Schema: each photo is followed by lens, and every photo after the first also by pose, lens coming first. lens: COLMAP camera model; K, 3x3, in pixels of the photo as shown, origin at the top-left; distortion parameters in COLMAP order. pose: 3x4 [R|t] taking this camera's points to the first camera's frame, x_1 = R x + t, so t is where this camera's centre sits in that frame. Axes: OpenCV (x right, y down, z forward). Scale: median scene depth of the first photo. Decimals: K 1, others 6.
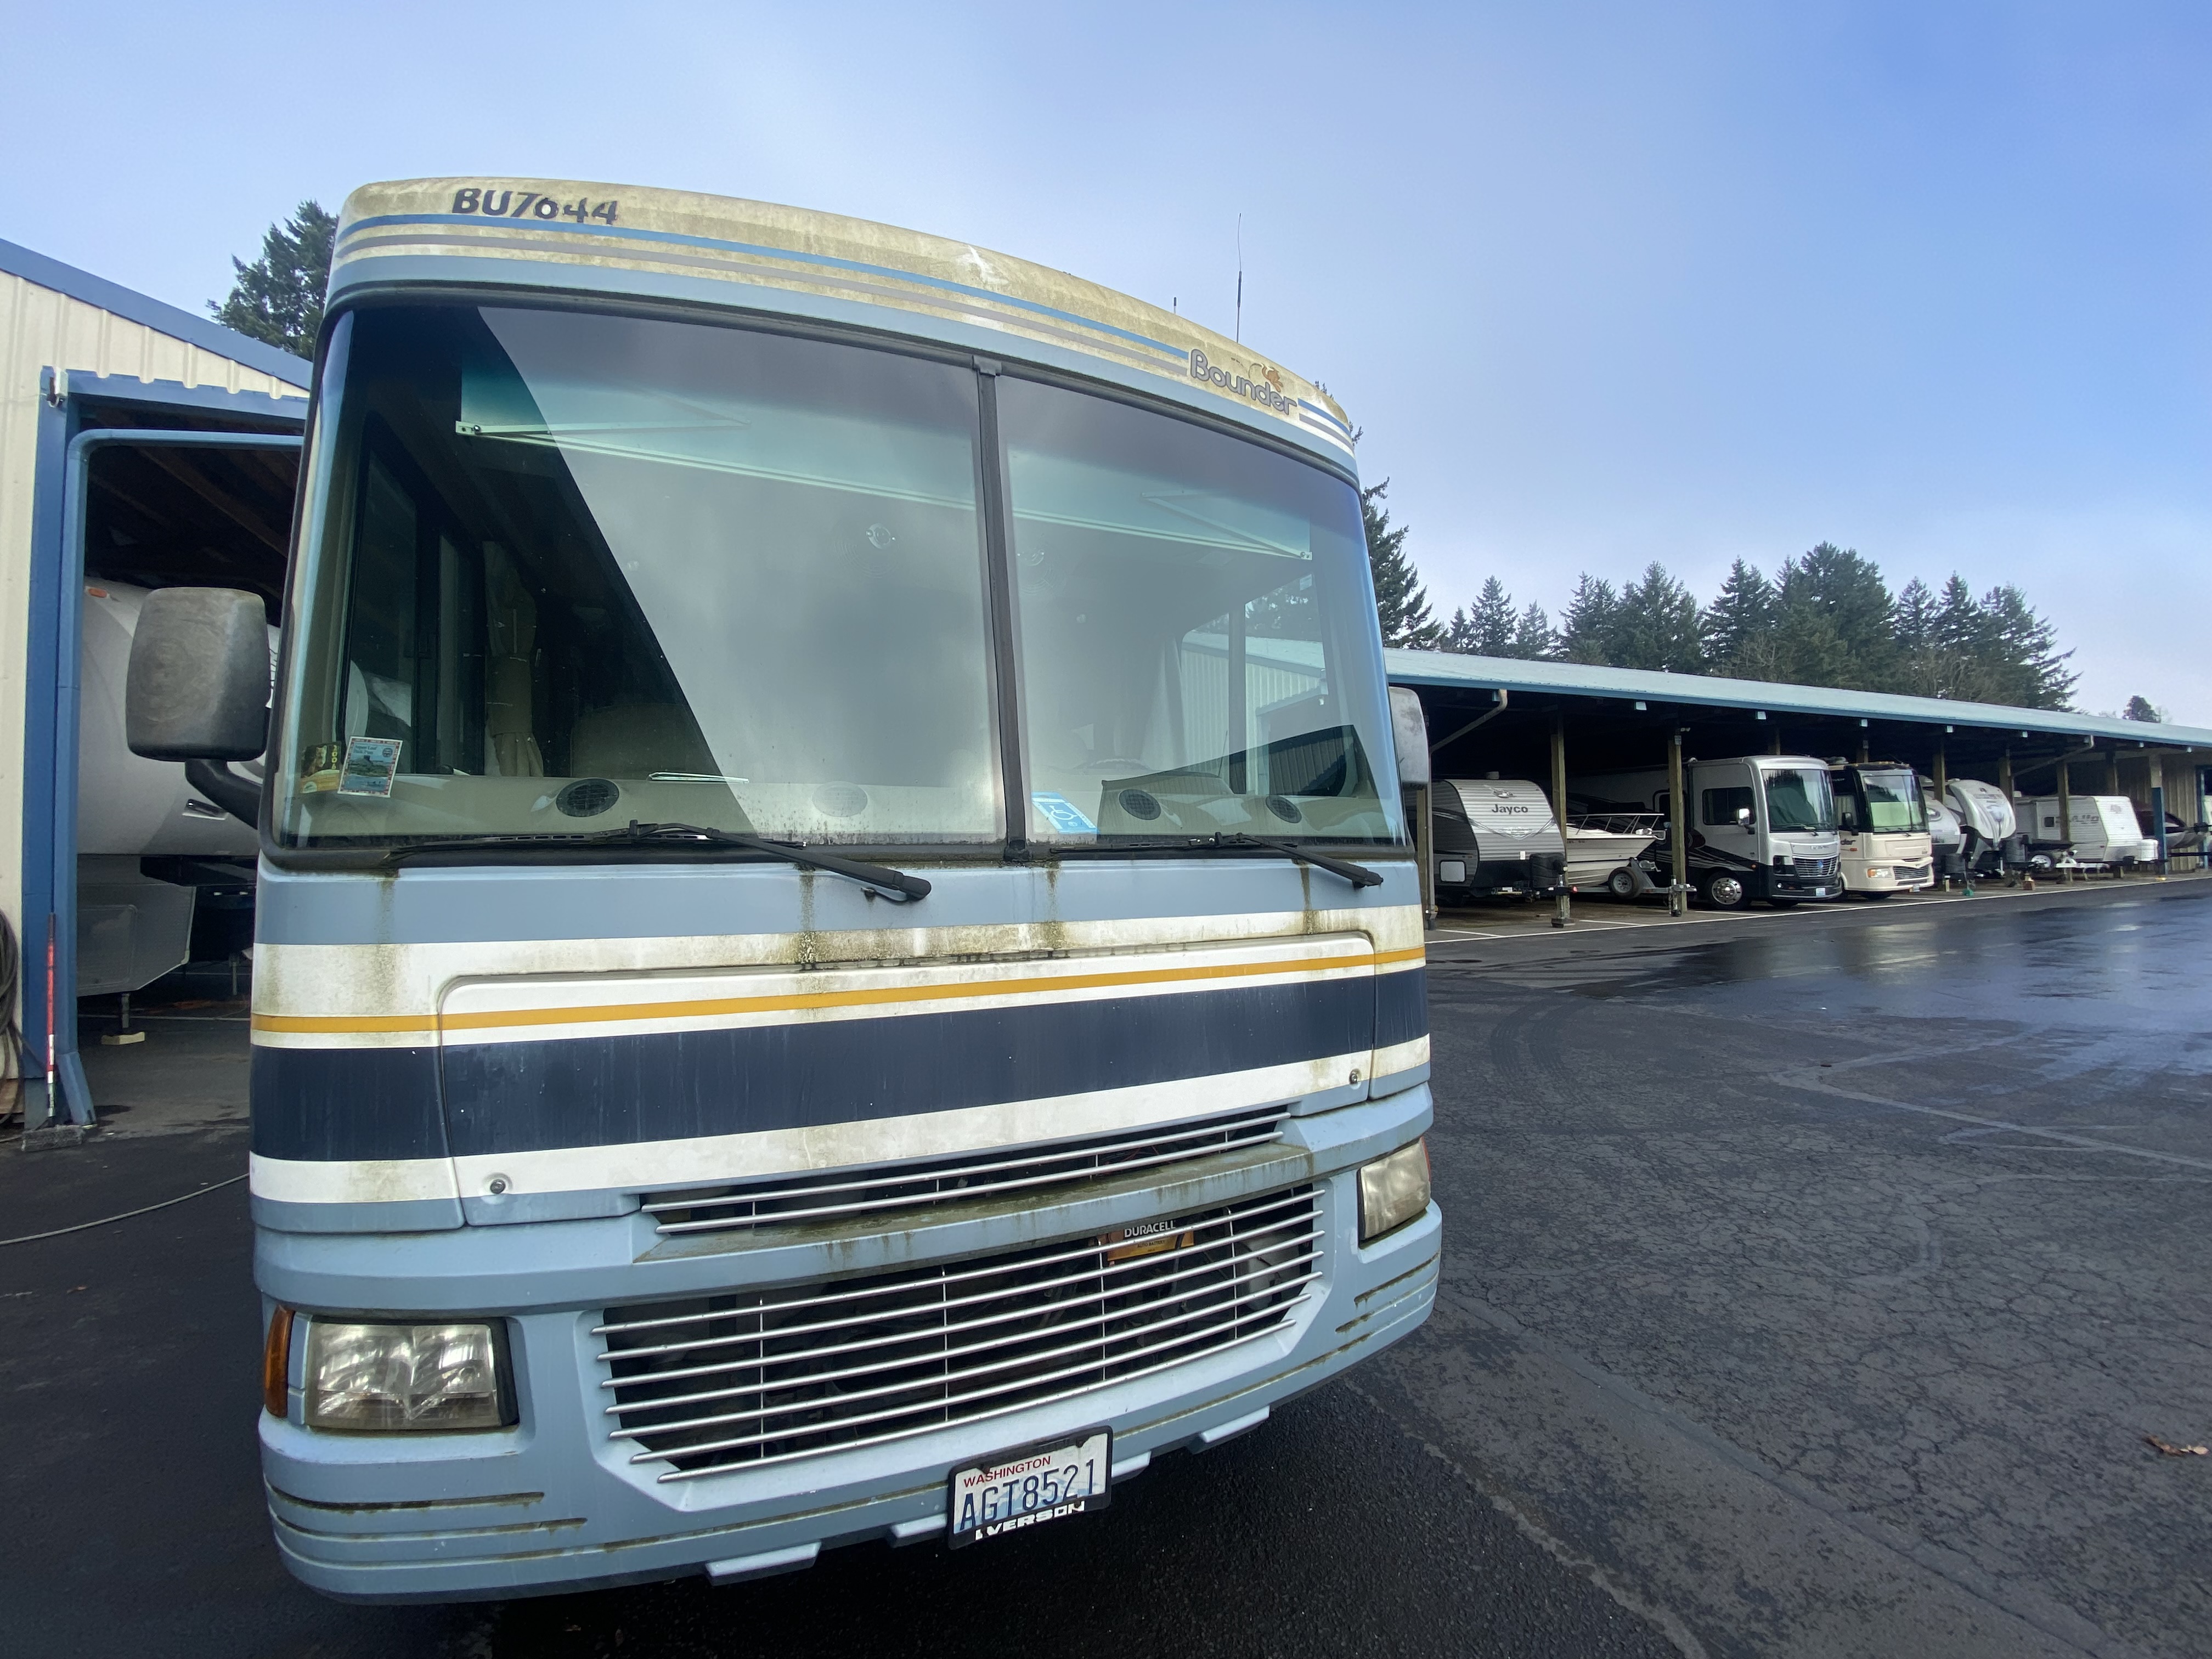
lens RADIAL K [[882.5, 0, 1106.0], [0, 882.5, 829.5], [0, 0, 1]] dist [0.000472, -0.000055]
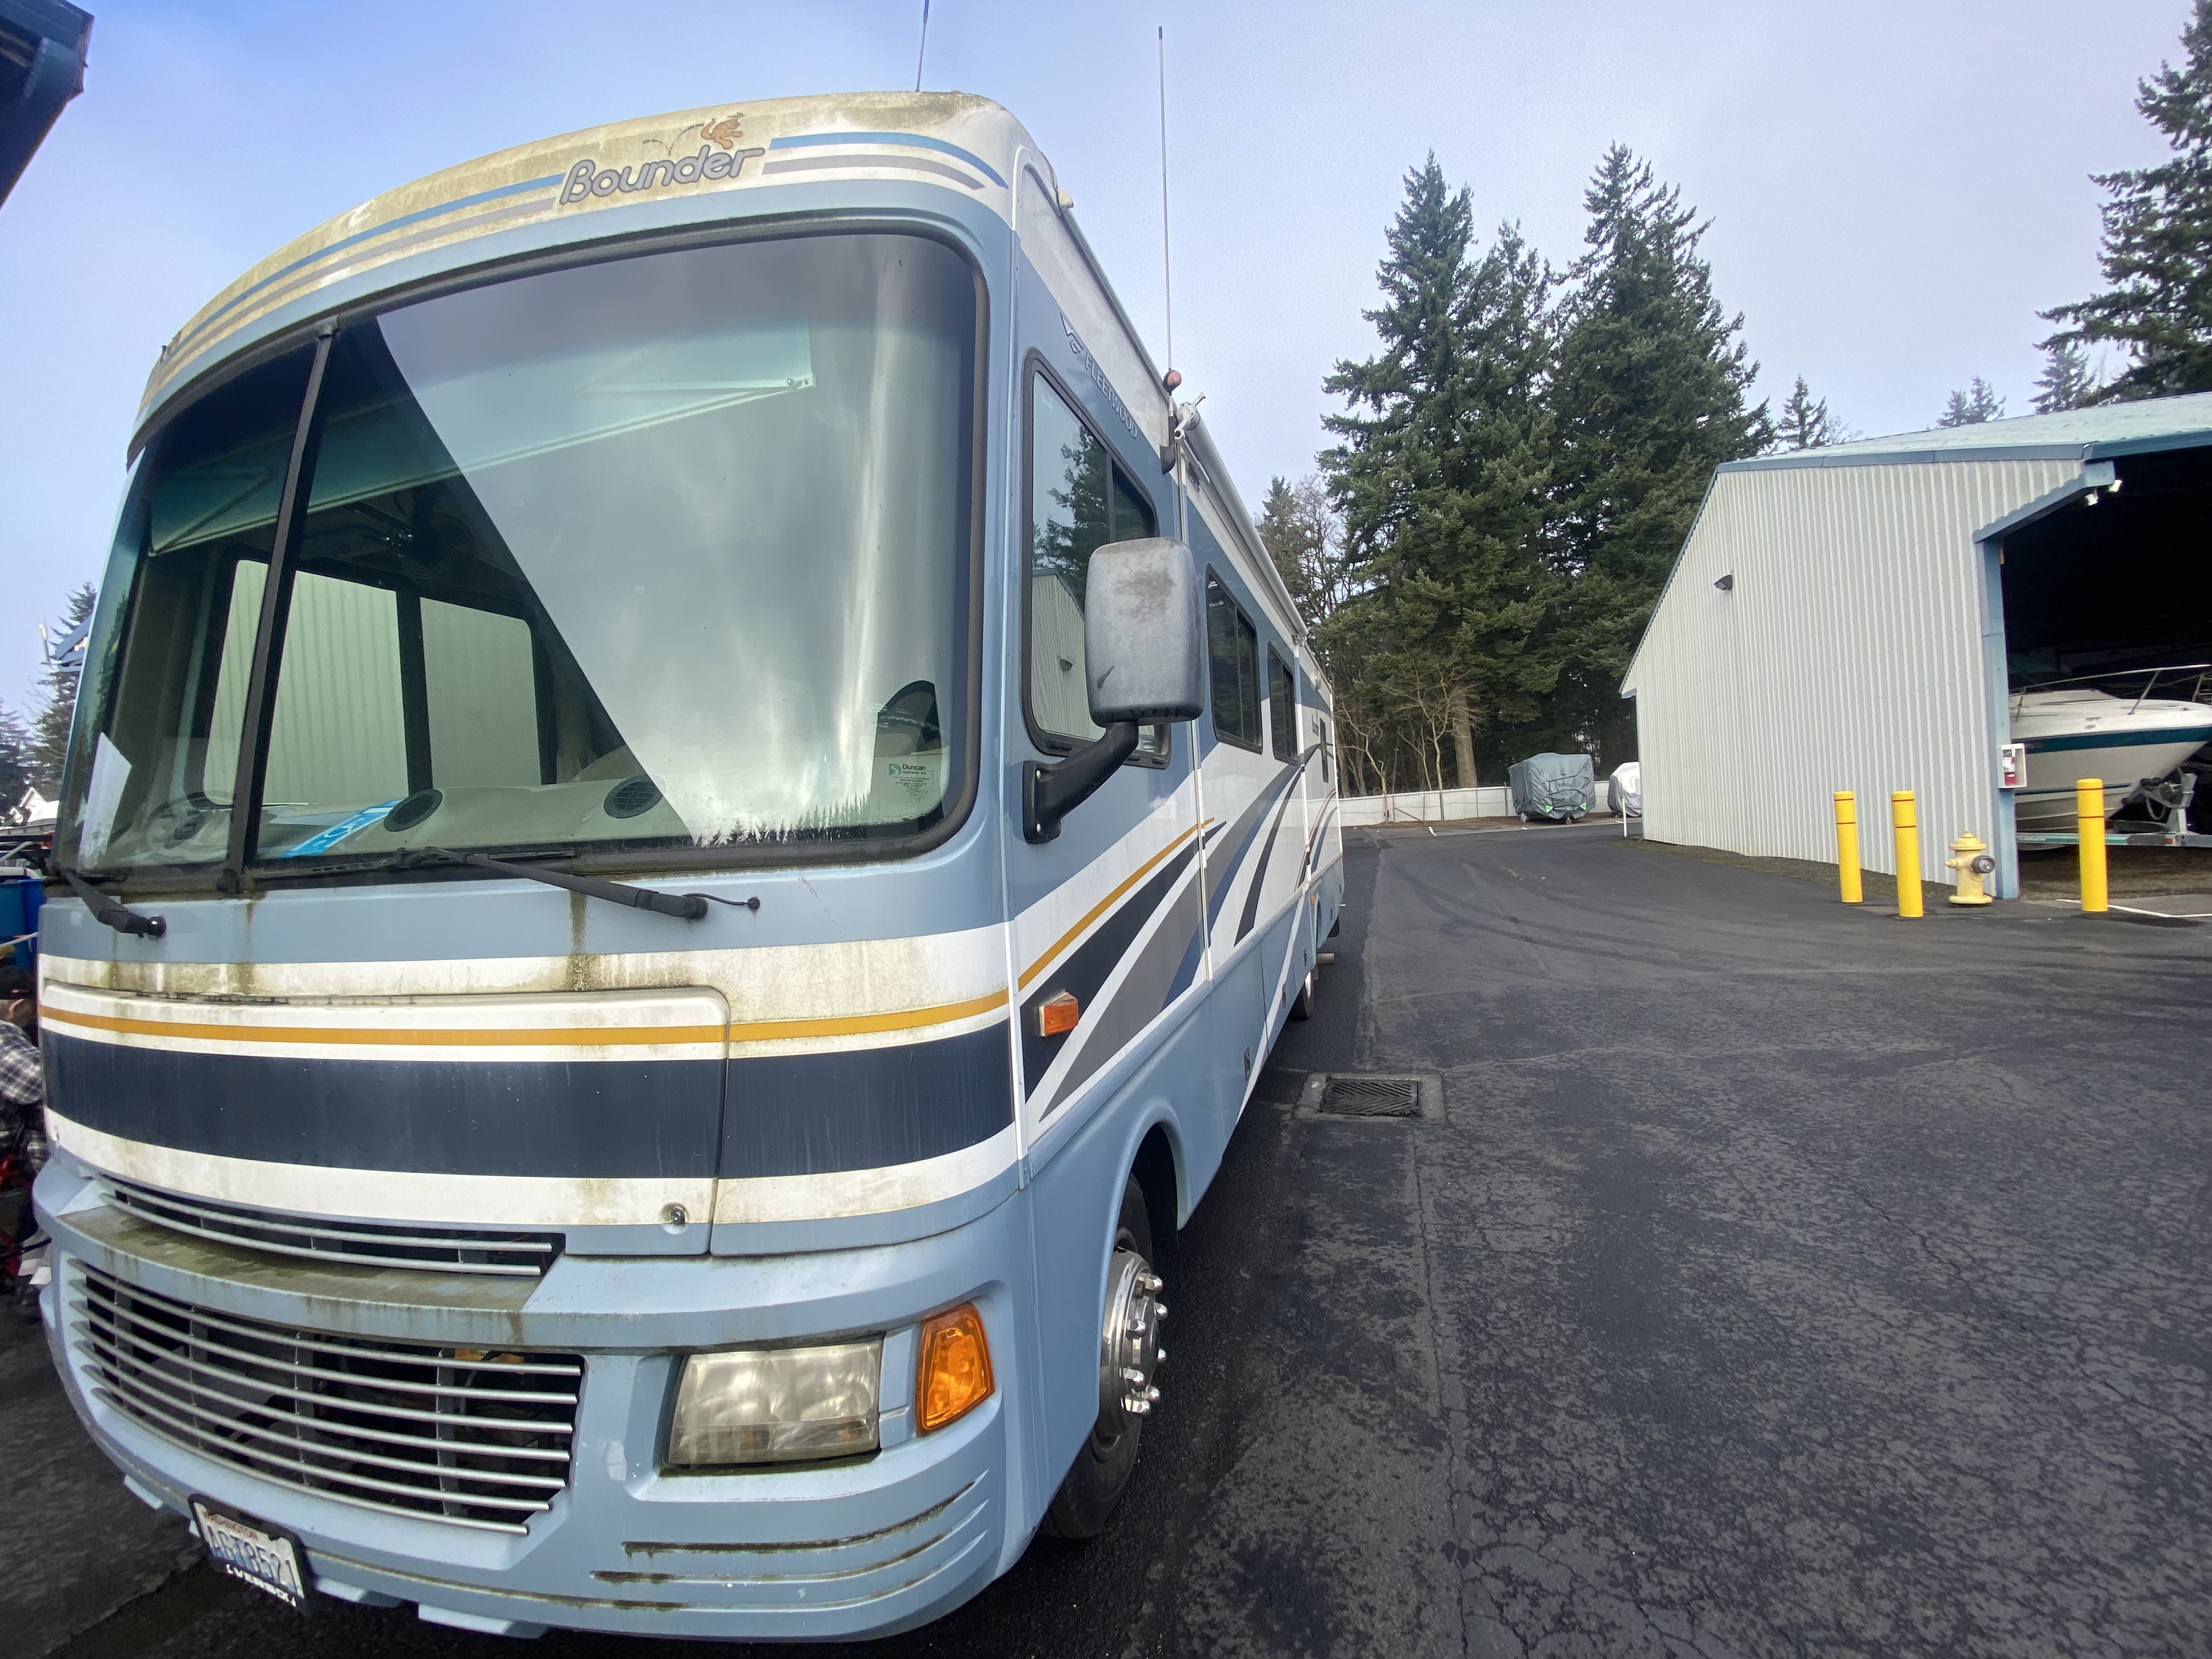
lens RADIAL K [[918.1, 0, 1170.4], [0, 918.1, 822.8], [0, 0, 1]] dist [-0.001989, -0.012721]
pose [[0.756738, -0.028576, -0.653093, 1.020138], [0.074663, 0.996285, 0.042919, -0.003258], [0.649440, -0.081240, 0.756061, 0.777943]]
